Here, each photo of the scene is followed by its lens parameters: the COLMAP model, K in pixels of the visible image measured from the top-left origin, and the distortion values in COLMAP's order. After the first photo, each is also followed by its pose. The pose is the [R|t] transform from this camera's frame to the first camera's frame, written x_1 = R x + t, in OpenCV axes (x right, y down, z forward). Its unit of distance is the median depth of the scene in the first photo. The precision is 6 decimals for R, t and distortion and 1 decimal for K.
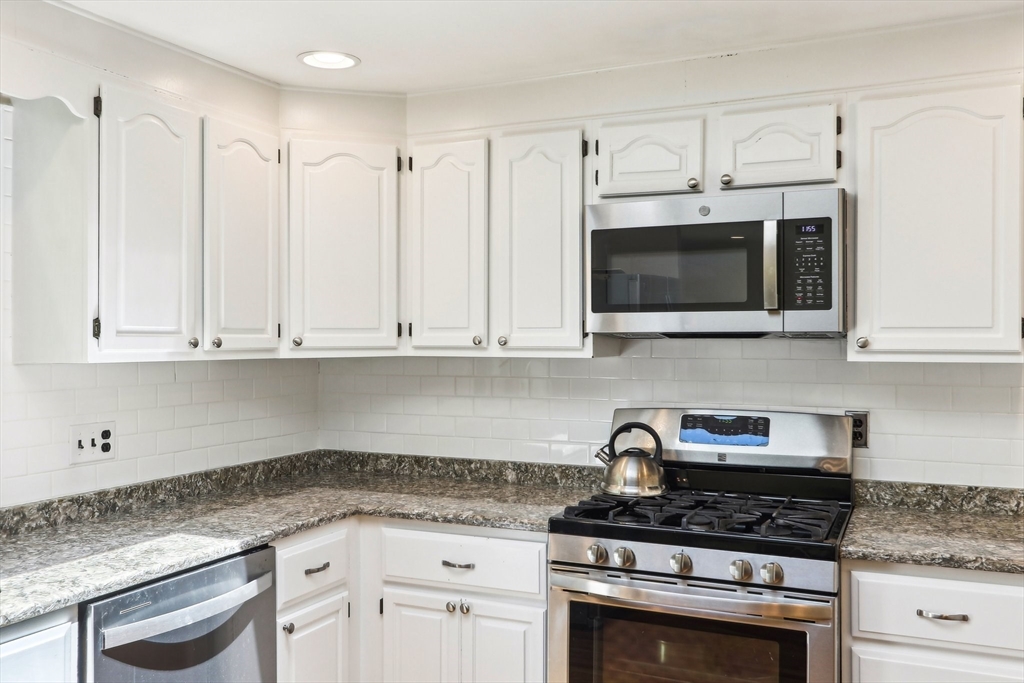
lens RADIAL K [[915.4, 0, 507.6], [0, 915.4, 339.2], [0, 0, 1]] dist [-0.001938, 0.011121]
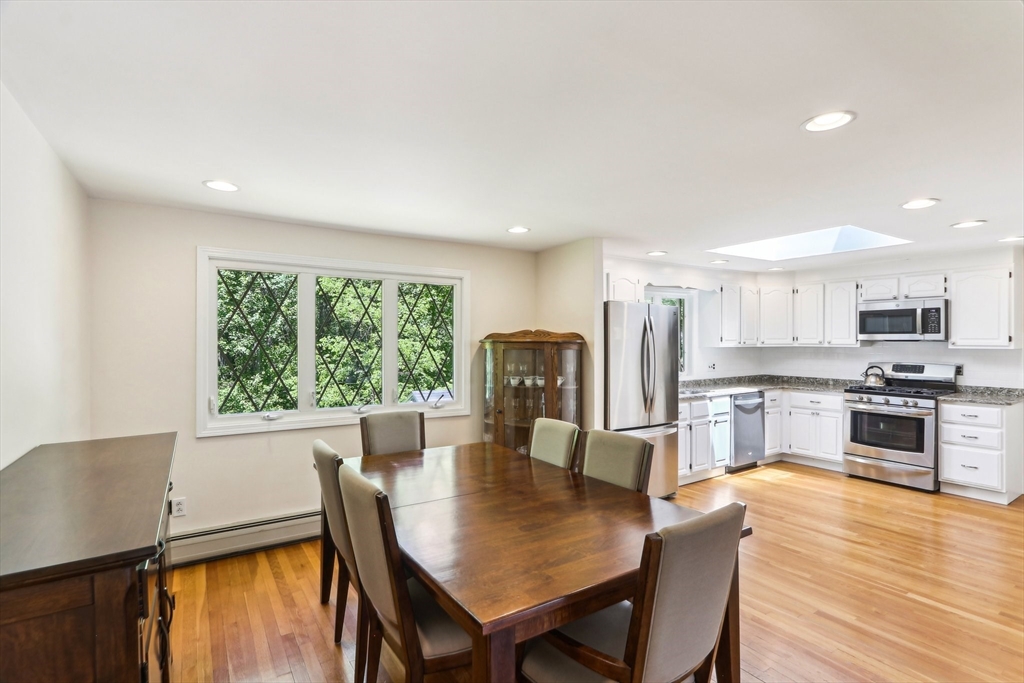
lens RADIAL K [[488.7, 0, 503.2], [0, 488.7, 342.0], [0, 0, 1]] dist [-0.015643, 0.000757]
pose [[0.838831, 0.001219, -0.544390, -0.043962], [0.002421, 0.999979, 0.005969, -0.013531], [0.544386, -0.006326, 0.838811, -1.357462]]
